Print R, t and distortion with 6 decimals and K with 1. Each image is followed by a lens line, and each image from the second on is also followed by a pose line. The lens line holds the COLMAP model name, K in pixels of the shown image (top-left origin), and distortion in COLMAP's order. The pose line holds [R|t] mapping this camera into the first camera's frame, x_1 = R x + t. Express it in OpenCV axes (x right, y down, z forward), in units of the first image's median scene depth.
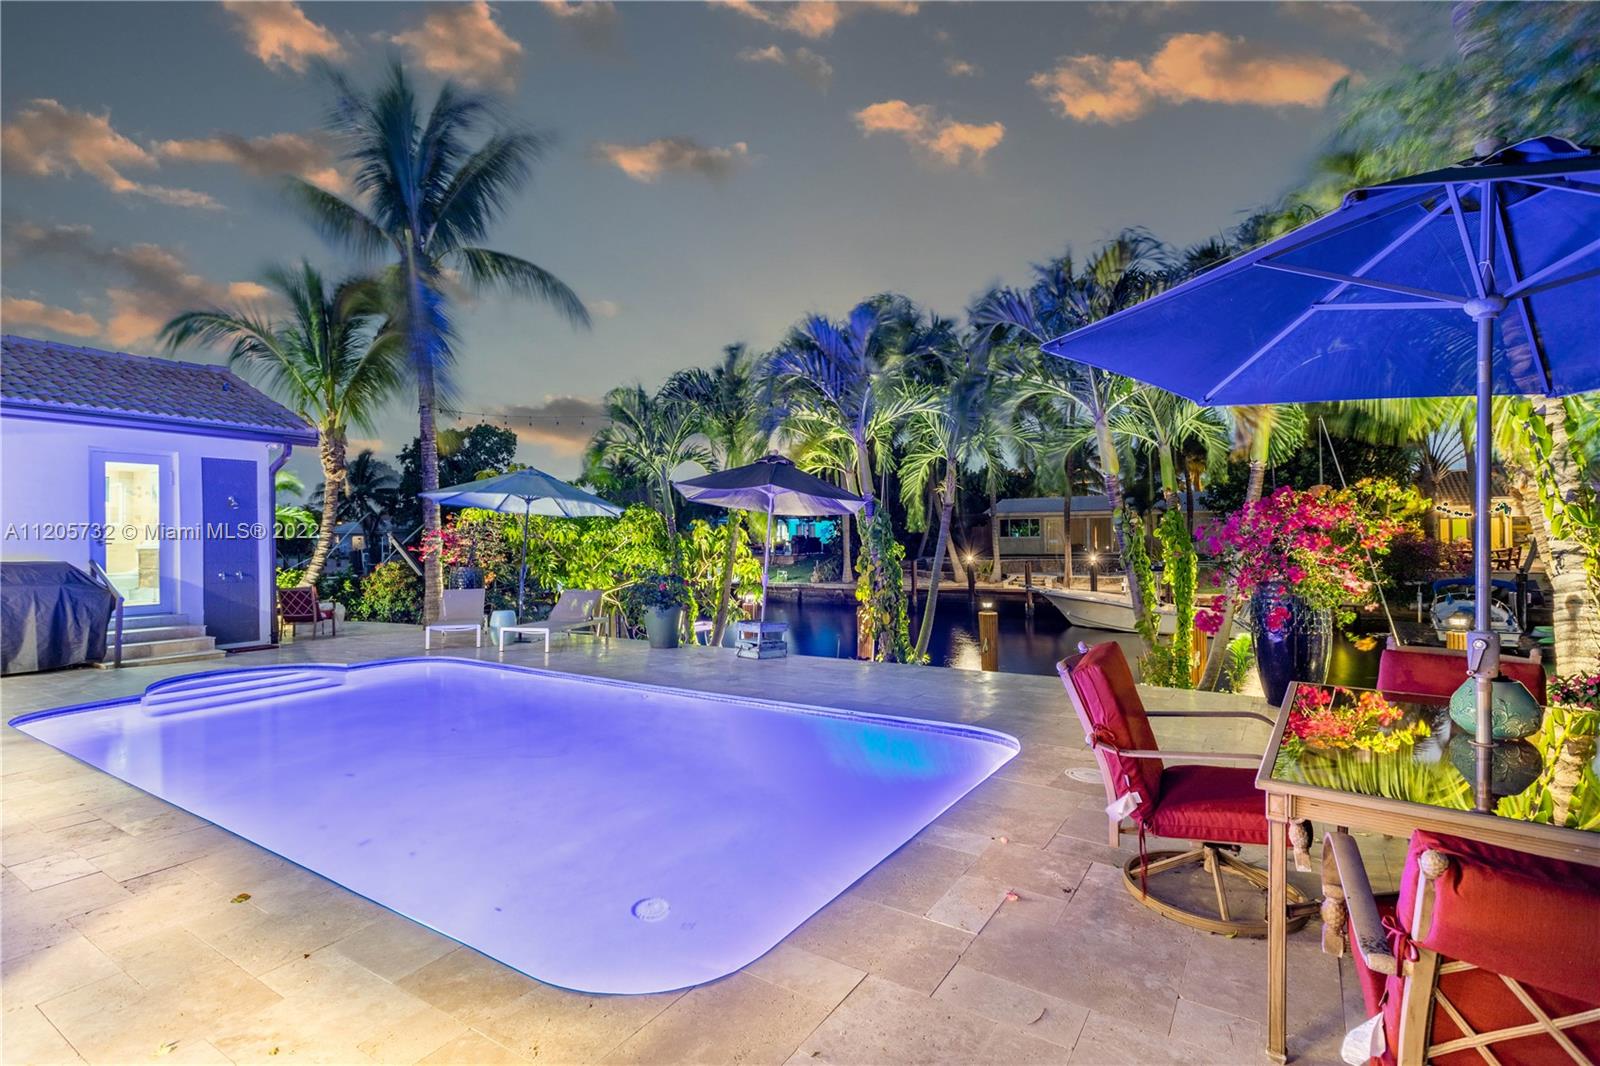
lens RADIAL K [[760.5, 0, 797.4], [0, 760.5, 536.8], [0, 0, 1]] dist [0.003870, 0.001428]
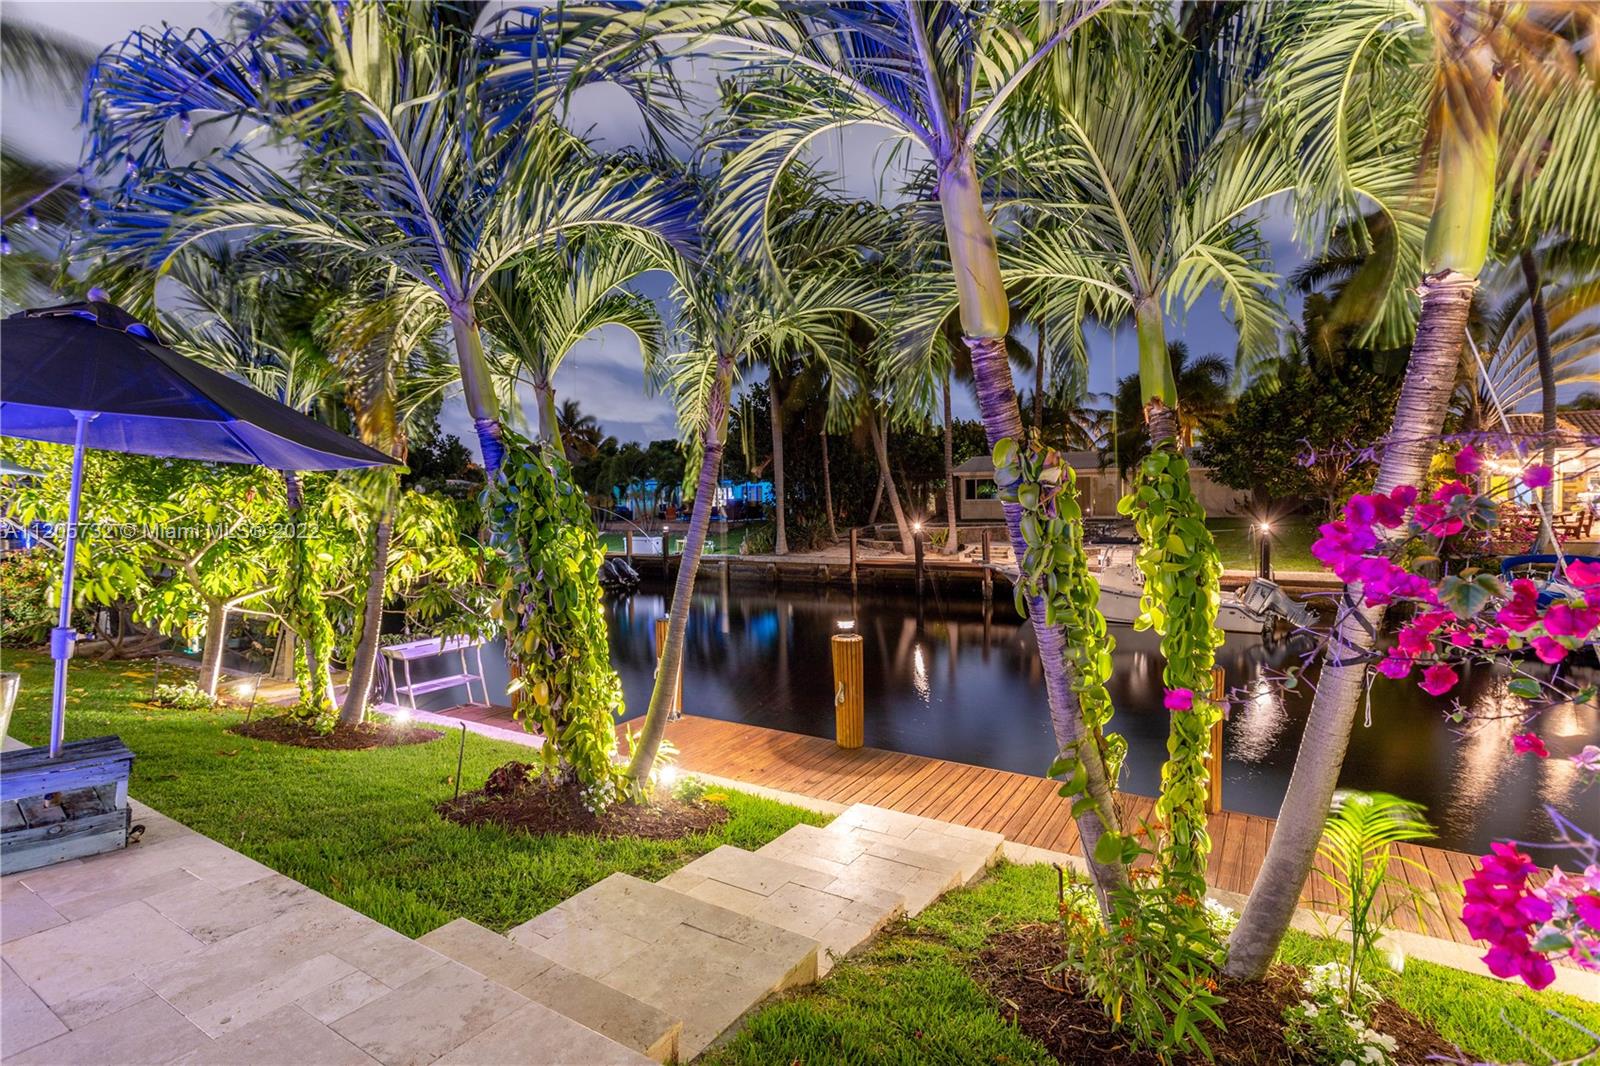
lens RADIAL K [[760.5, 0, 802.2], [0, 760.5, 535.8], [0, 0, 1]] dist [0.003870, 0.001428]
pose [[0.999795, -0.006903, 0.019050, 0.083141], [0.005958, 0.998768, 0.049256, -0.002930], [-0.019367, -0.049132, 0.998604, 0.169925]]
